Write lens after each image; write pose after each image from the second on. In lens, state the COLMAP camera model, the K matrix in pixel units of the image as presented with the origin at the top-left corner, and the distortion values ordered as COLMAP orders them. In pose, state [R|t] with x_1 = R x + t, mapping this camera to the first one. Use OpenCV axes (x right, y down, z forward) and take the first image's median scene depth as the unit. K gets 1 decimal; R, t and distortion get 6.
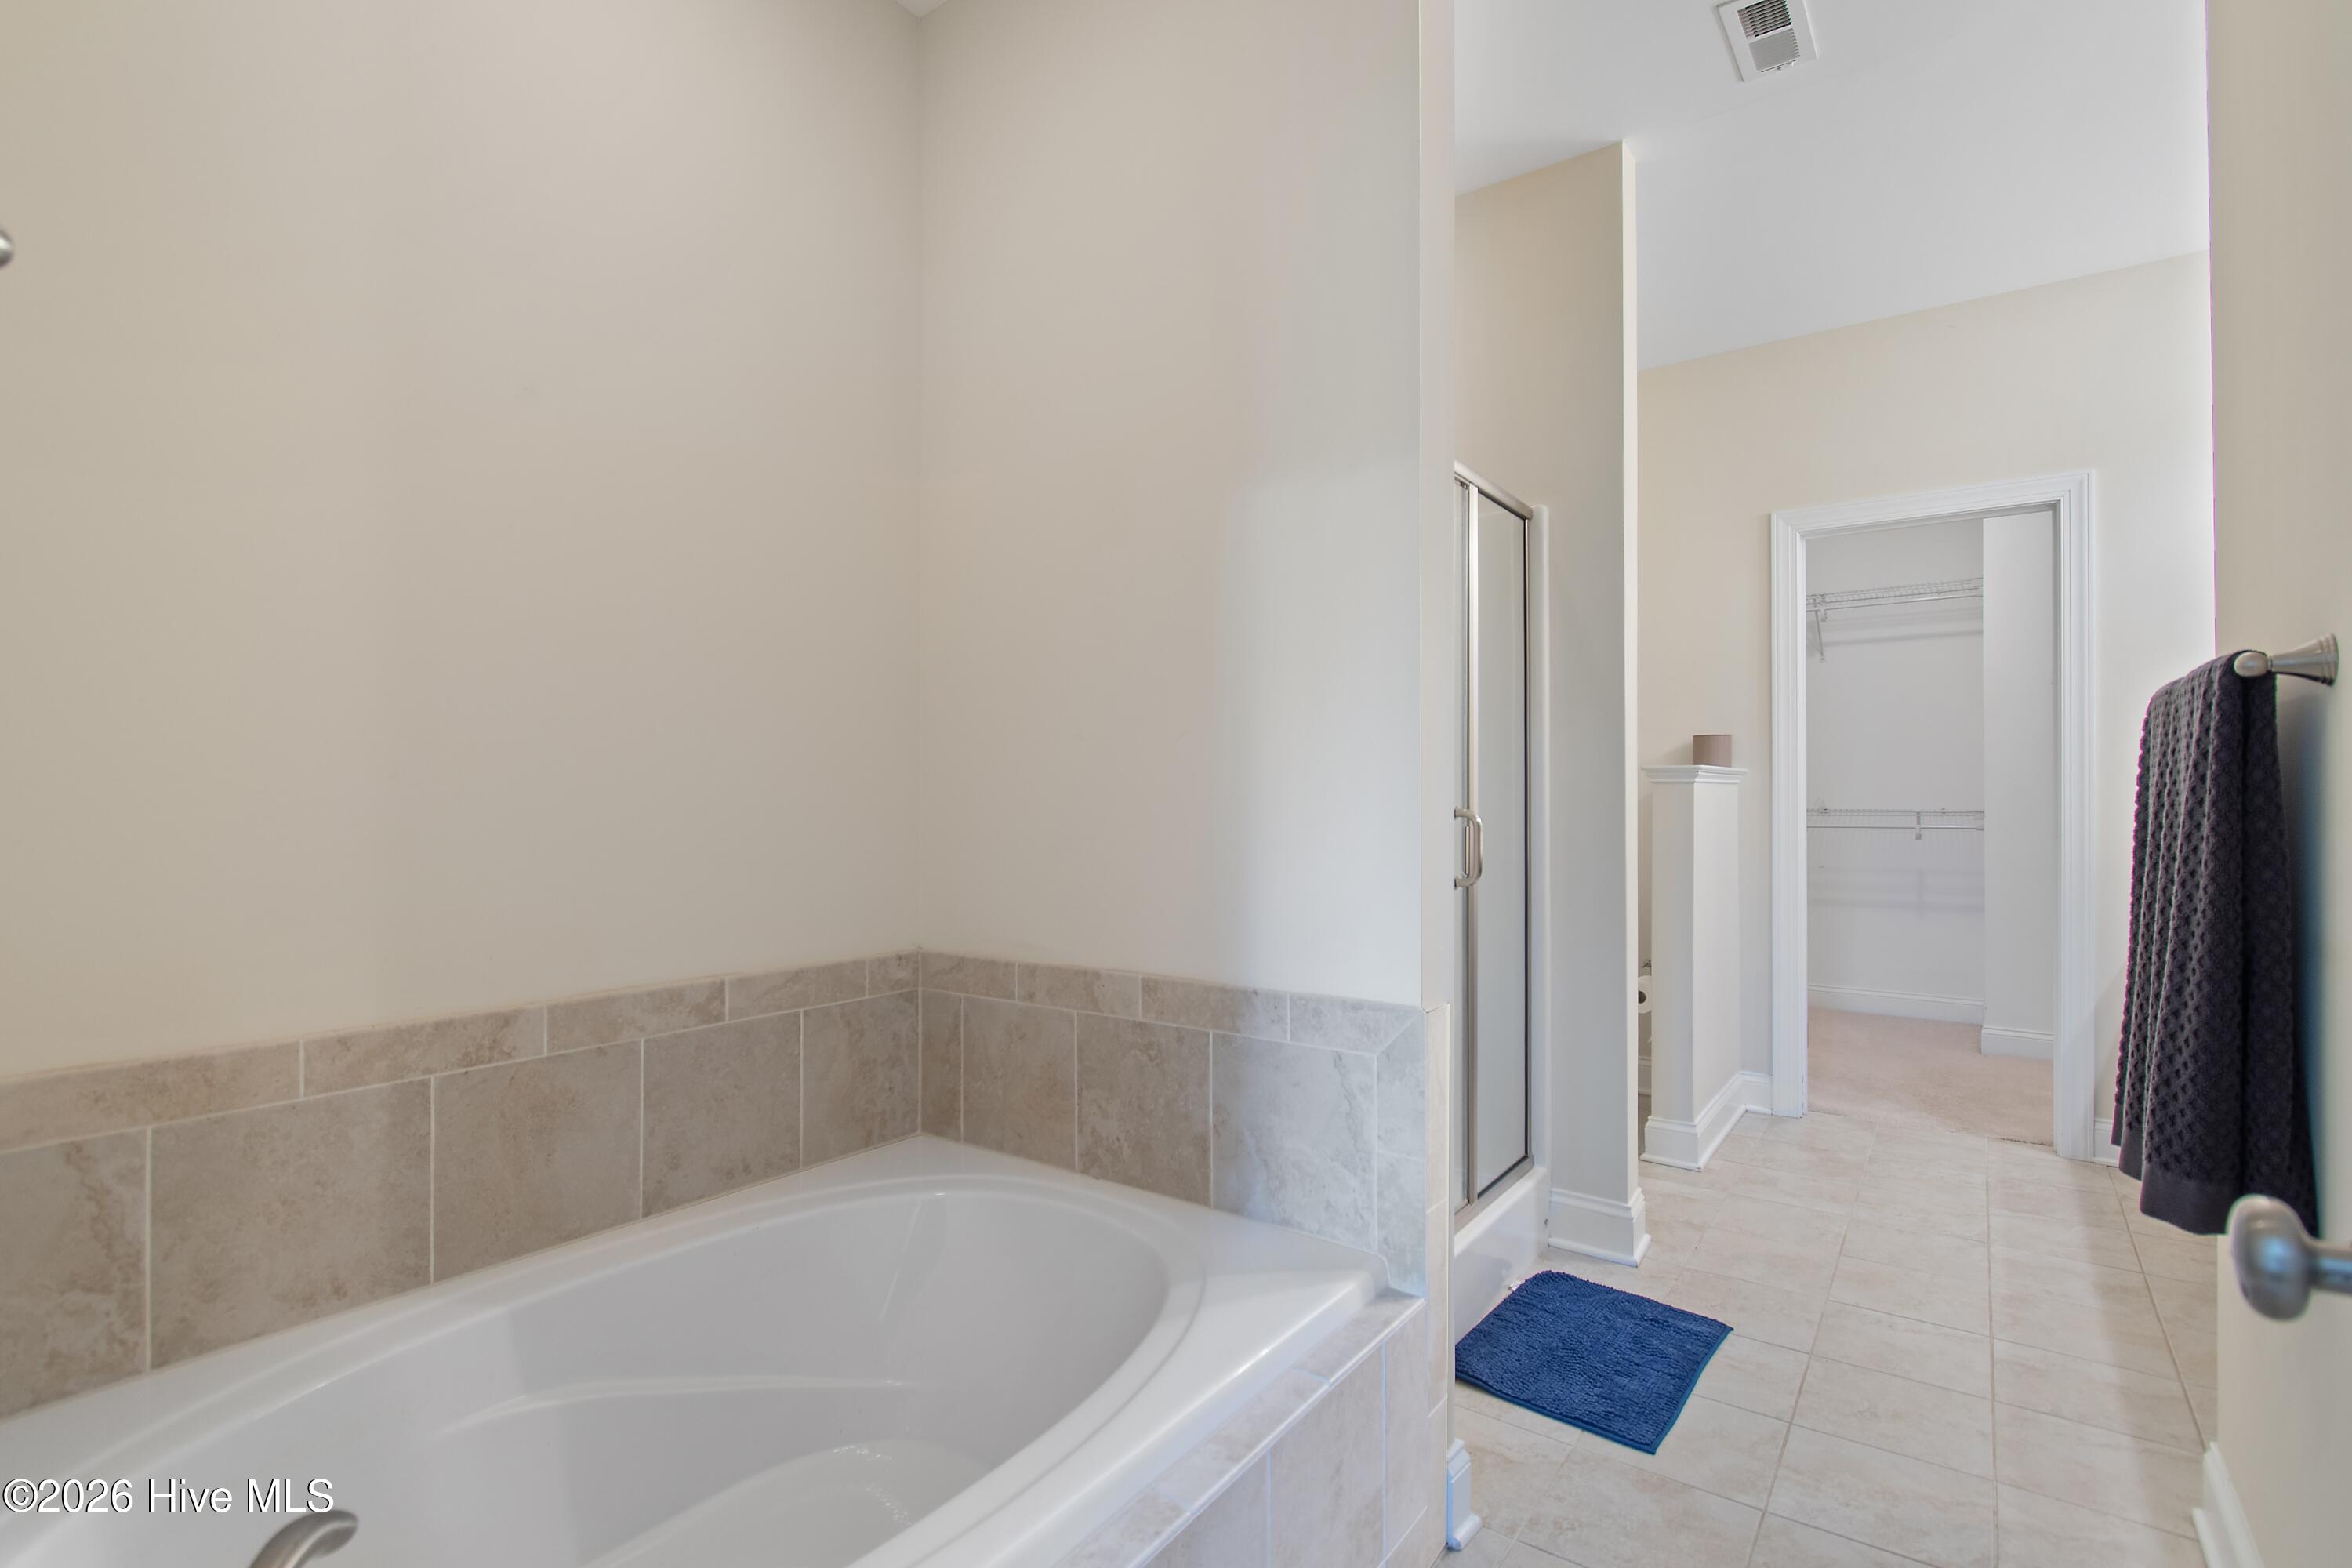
lens RADIAL K [[1096.9, 0, 1157.4], [0, 1096.9, 782.6], [0, 0, 1]] dist [-0.017640, -0.000529]
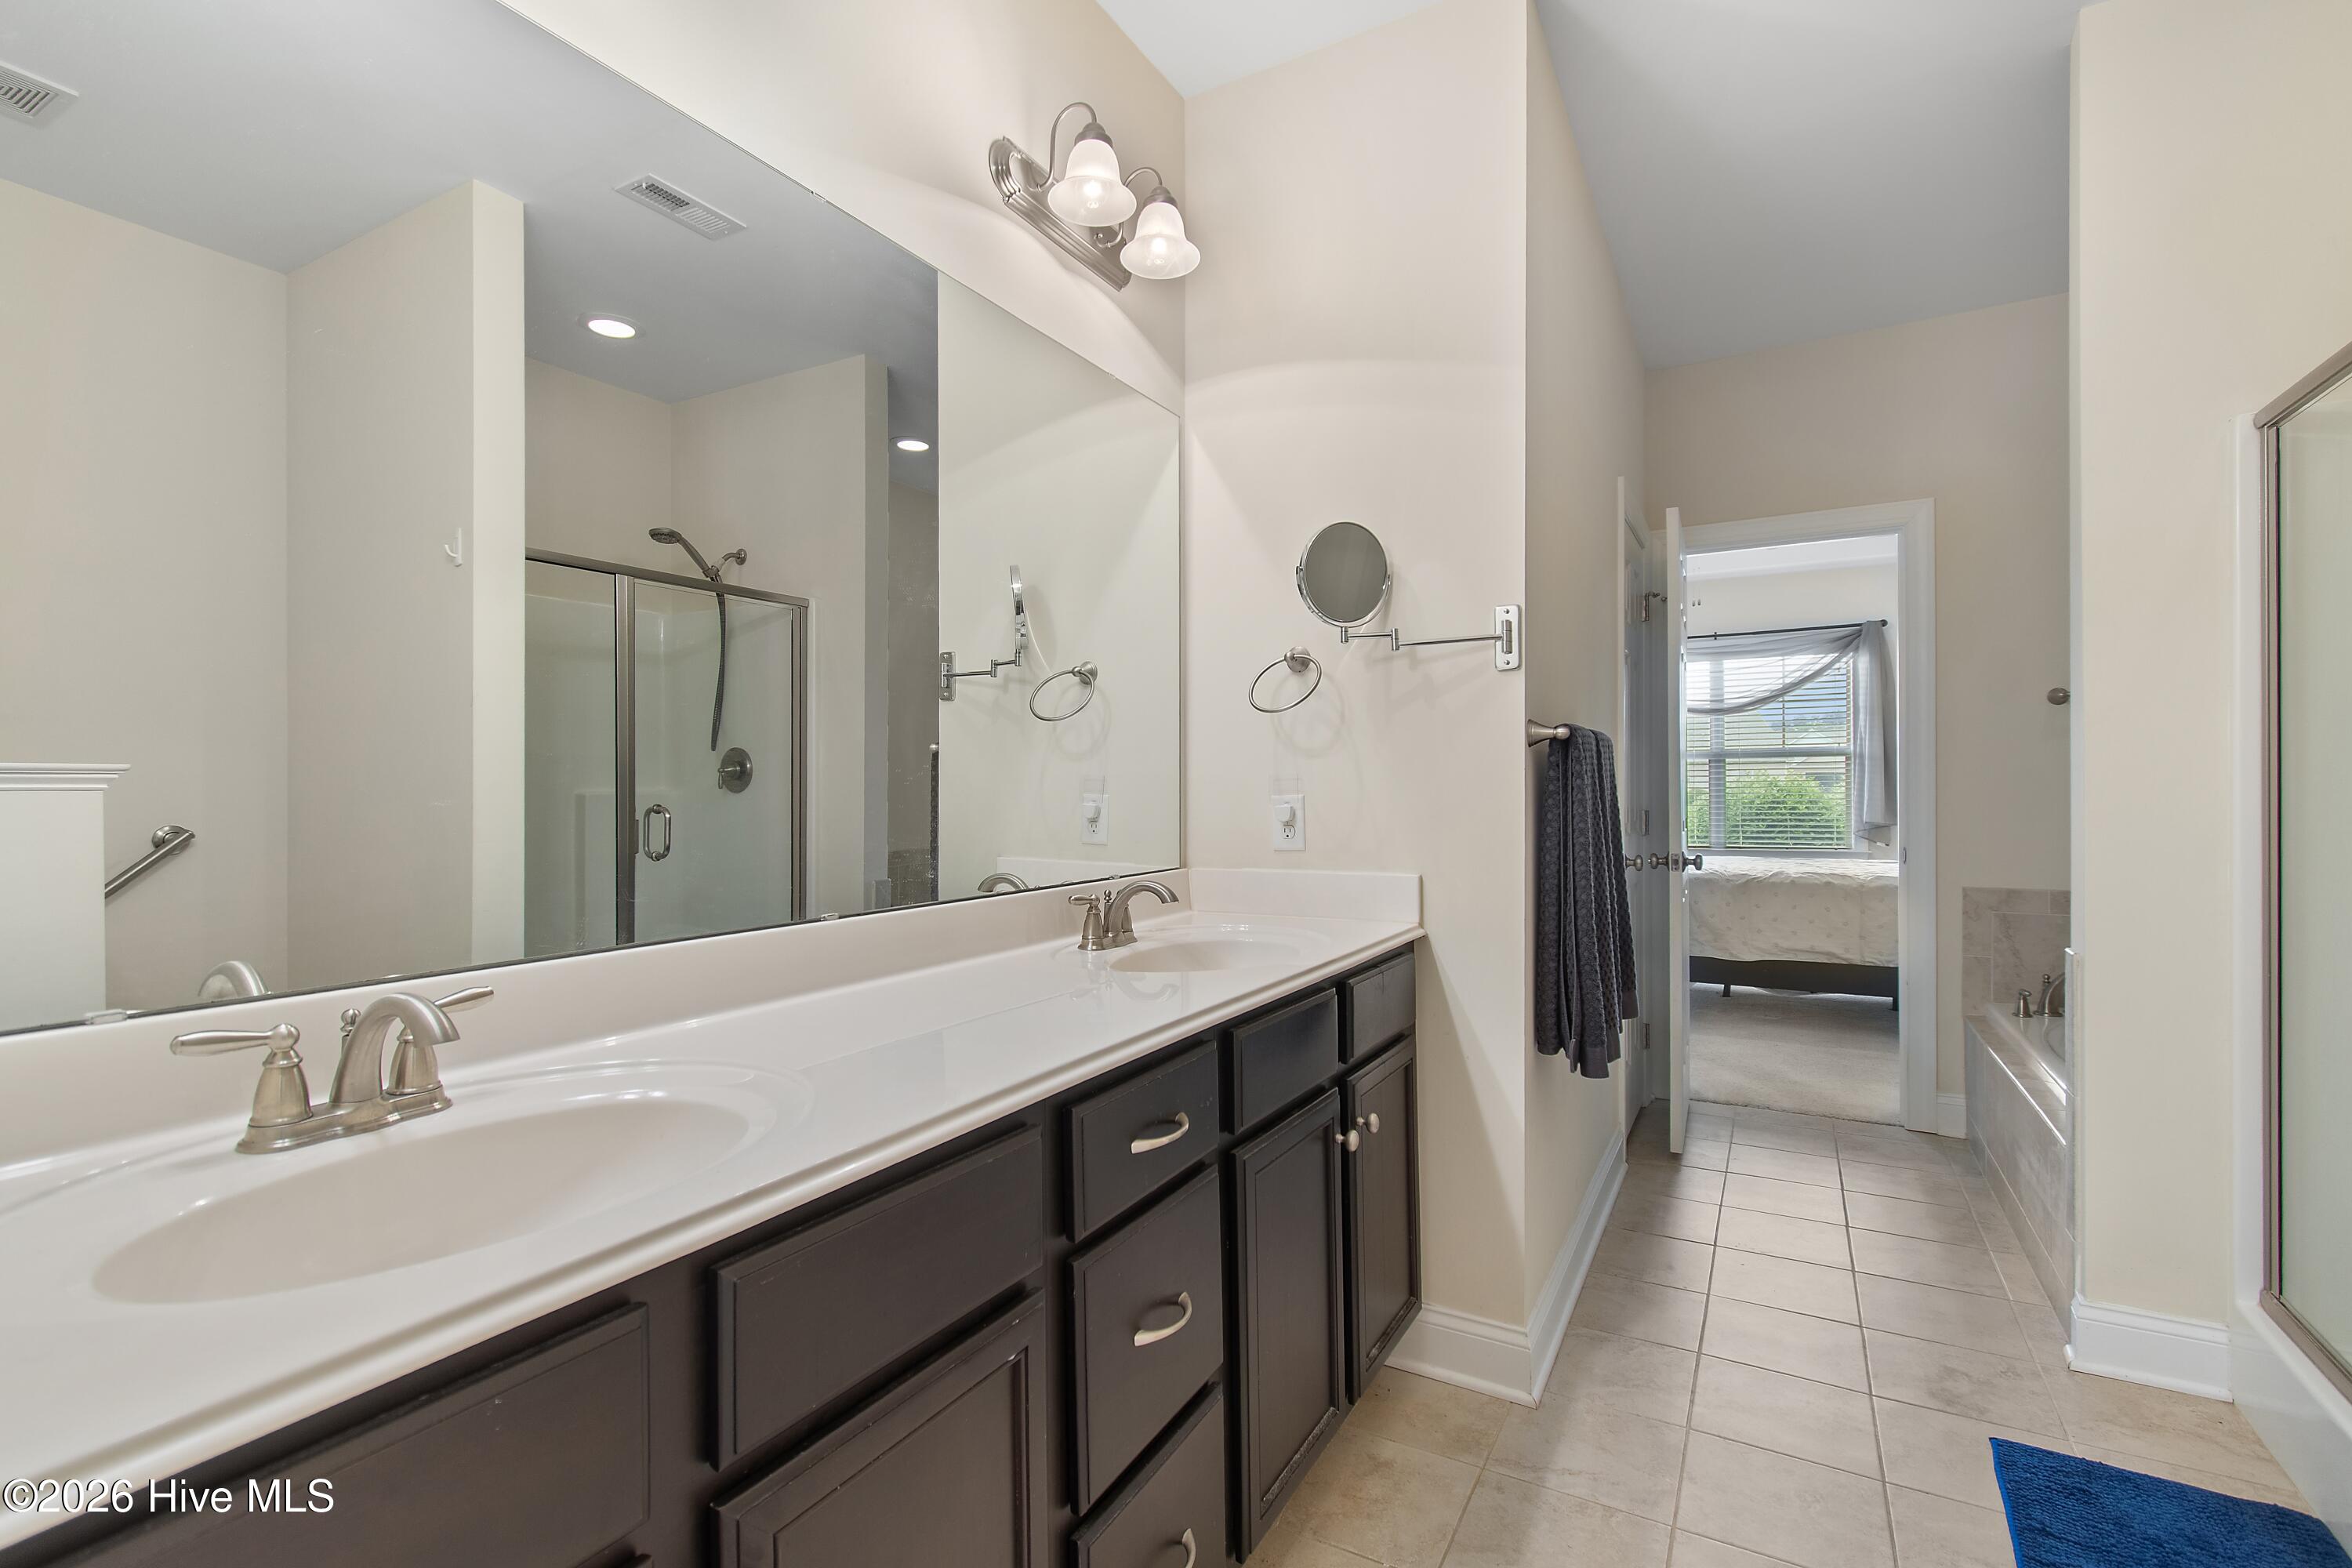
lens RADIAL K [[1038.1, 0, 1165.5], [0, 1038.1, 781.3], [0, 0, 1]] dist [0.009708, -0.003448]
pose [[-0.994620, -0.010098, -0.103099, 0.770401], [-0.009929, 0.999948, -0.002156, -0.009996], [0.103116, -0.001120, -0.994669, 1.083974]]
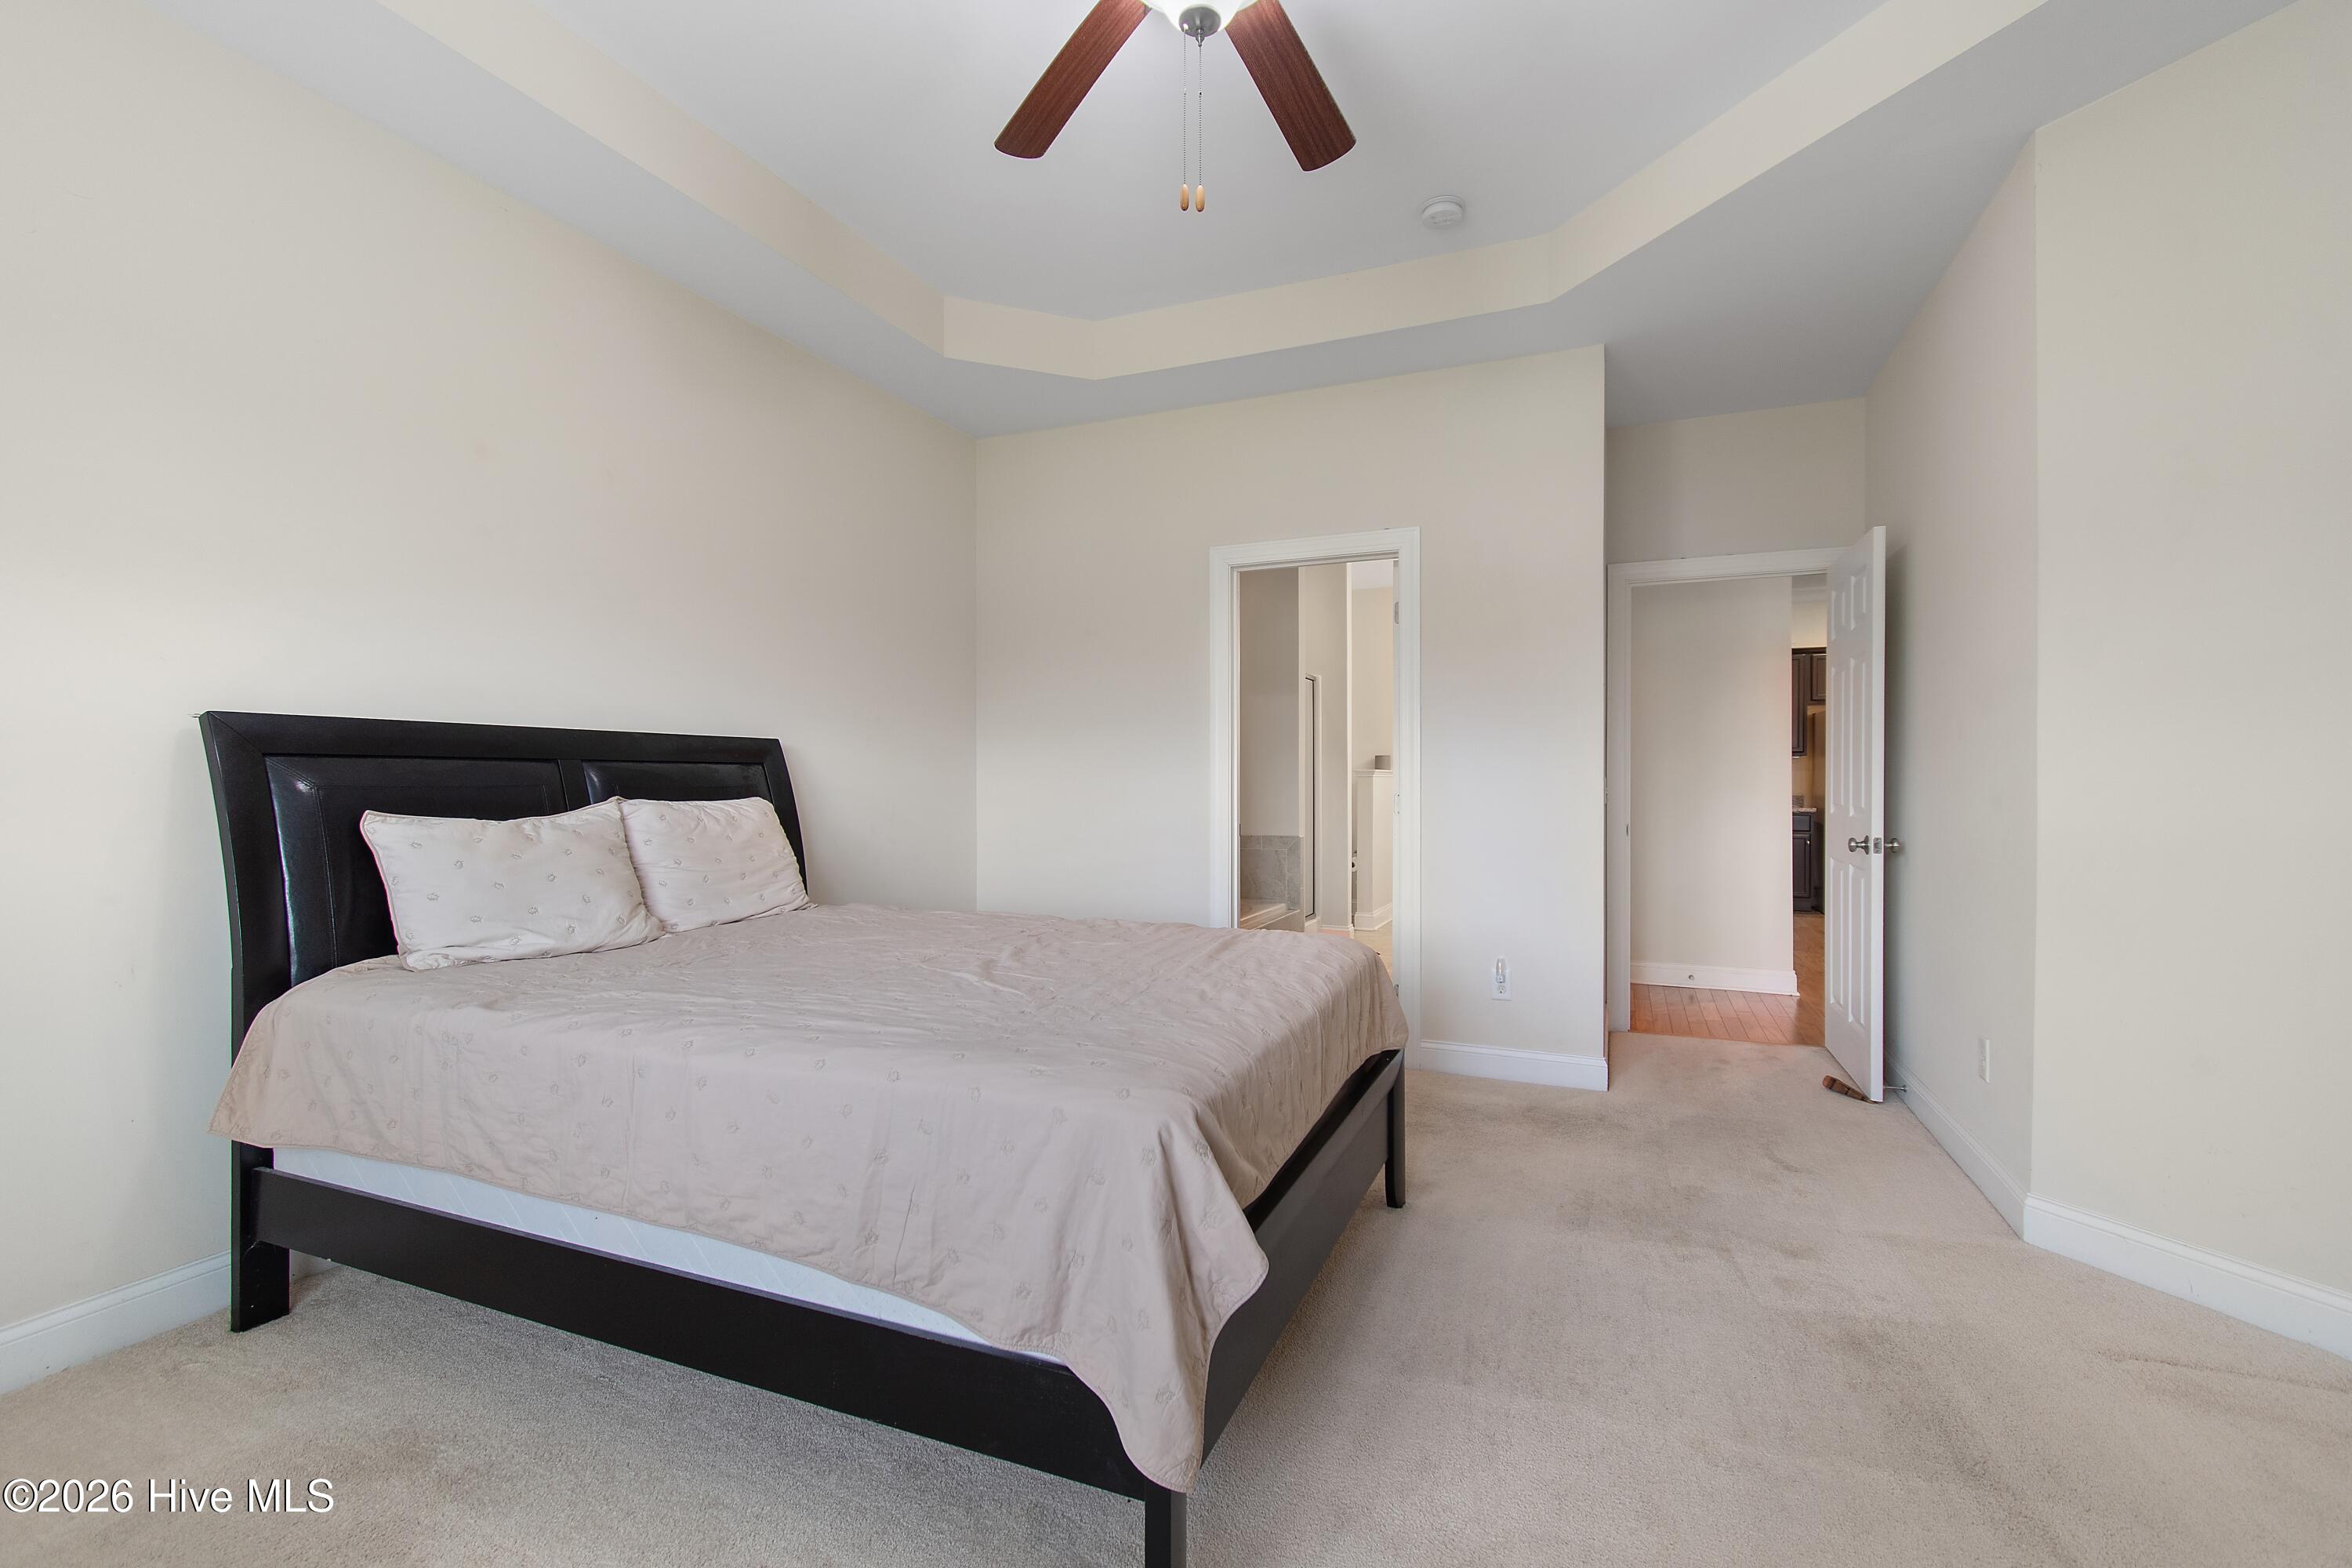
lens RADIAL K [[1038.1, 0, 1168.0], [0, 1038.1, 781.9], [0, 0, 1]] dist [0.009708, -0.003448]
pose [[0.972055, -0.001793, 0.234746, -0.479815], [-0.000358, 0.999958, 0.009122, -0.009223], [-0.234752, -0.008951, 0.972014, -1.104087]]
